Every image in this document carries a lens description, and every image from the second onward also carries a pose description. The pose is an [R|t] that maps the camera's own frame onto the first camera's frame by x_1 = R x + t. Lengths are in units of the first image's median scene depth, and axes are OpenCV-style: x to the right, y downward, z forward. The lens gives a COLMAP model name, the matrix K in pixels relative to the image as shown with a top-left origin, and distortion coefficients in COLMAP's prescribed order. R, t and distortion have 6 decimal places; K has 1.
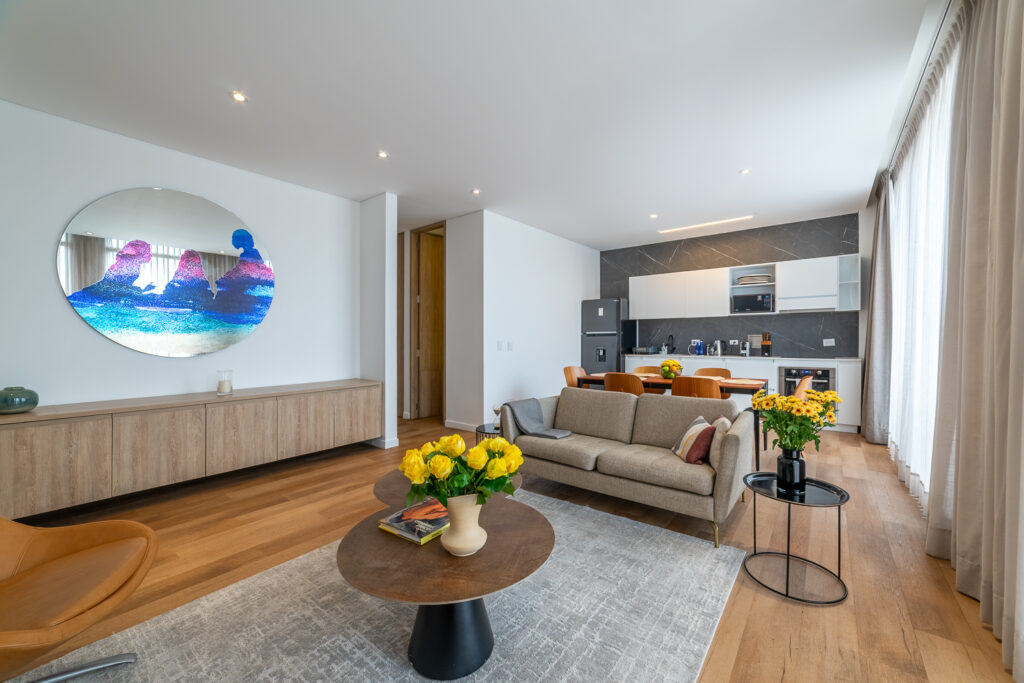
lens RADIAL K [[398.5, 0, 552.3], [0, 398.5, 353.9], [0, 0, 1]] dist [-0.002020, -0.000027]
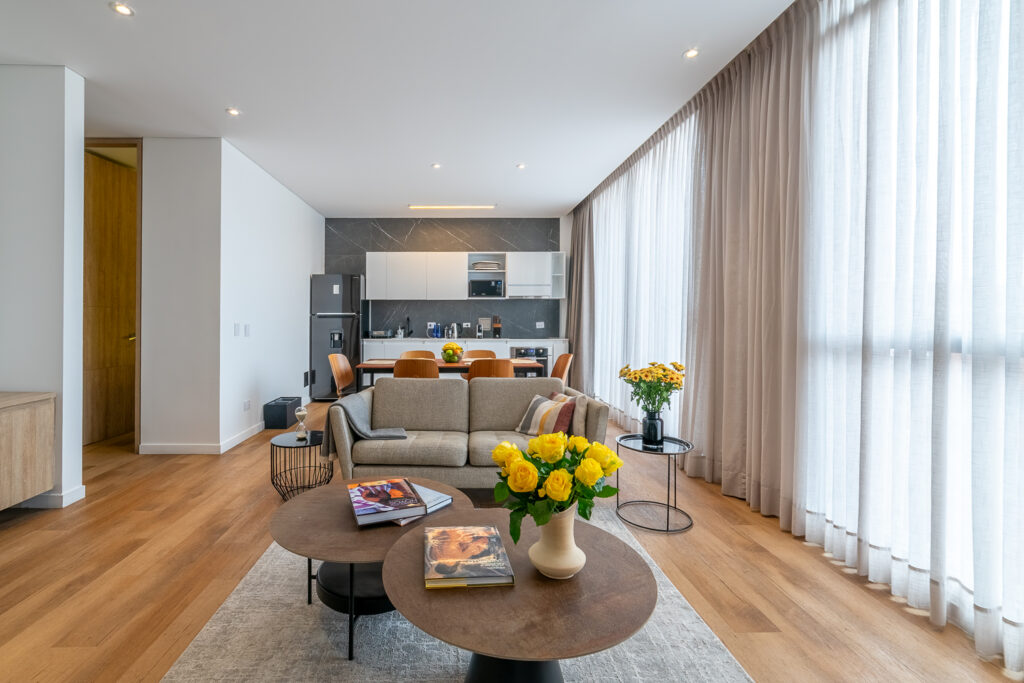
lens RADIAL K [[439.4, 0, 466.2], [0, 439.4, 335.3], [0, 0, 1]] dist [0.000255, 0.000256]
pose [[0.800205, -0.013918, 0.599565, -0.324882], [0.018573, 0.999826, -0.001578, -0.001272], [-0.599439, 0.012398, 0.800325, 0.128808]]
